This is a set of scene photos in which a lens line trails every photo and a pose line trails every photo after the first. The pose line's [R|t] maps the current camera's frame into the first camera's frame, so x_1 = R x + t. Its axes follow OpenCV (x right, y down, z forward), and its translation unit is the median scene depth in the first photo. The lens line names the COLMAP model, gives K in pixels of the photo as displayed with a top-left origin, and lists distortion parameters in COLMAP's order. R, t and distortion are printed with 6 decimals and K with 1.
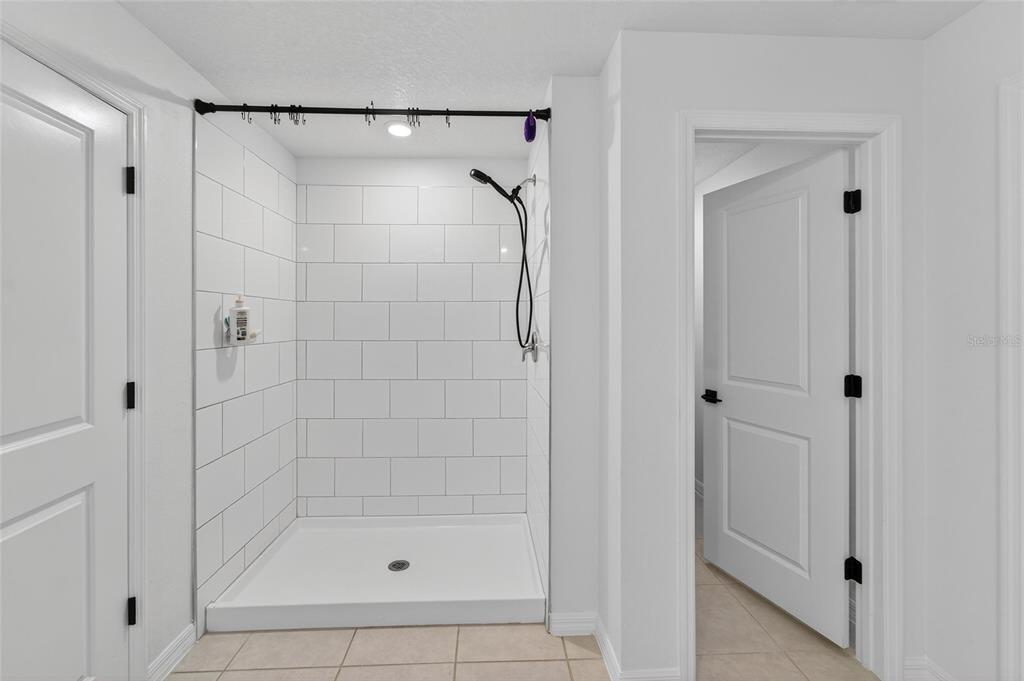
lens RADIAL K [[430.5, 0, 511.5], [0, 430.5, 323.3], [0, 0, 1]] dist [-0.000614, -0.000184]
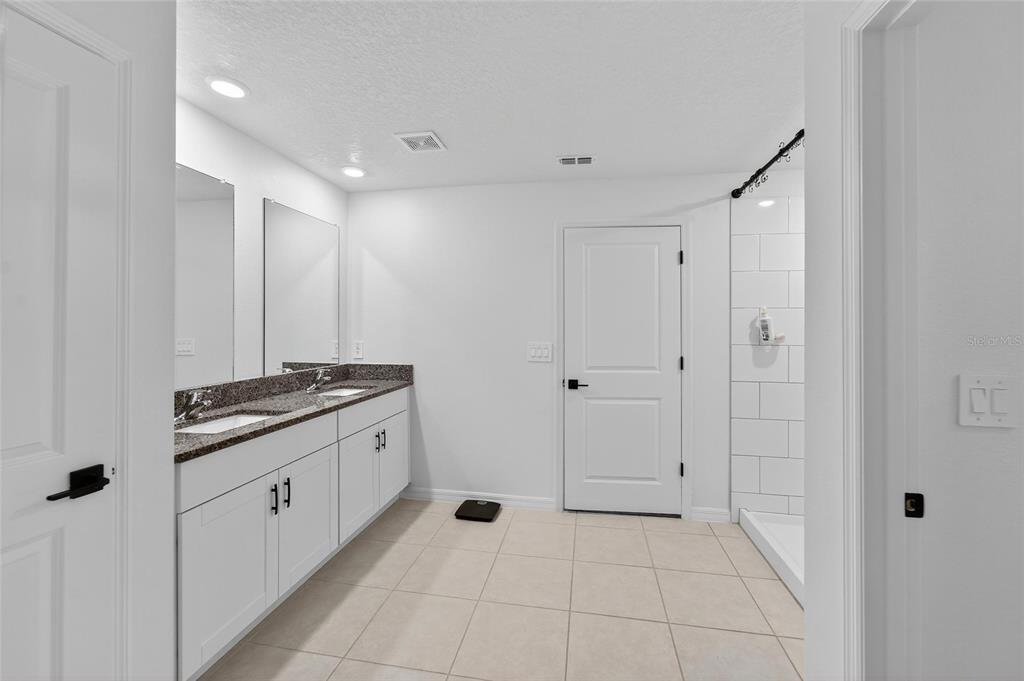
lens RADIAL K [[430.5, 0, 511.5], [0, 430.5, 323.3], [0, 0, 1]] dist [-0.000614, -0.000184]
pose [[-0.234357, -0.001953, -0.972149, 0.992835], [-0.008535, 0.999964, 0.000049, -0.011196], [0.972113, 0.008309, -0.234365, 0.542521]]
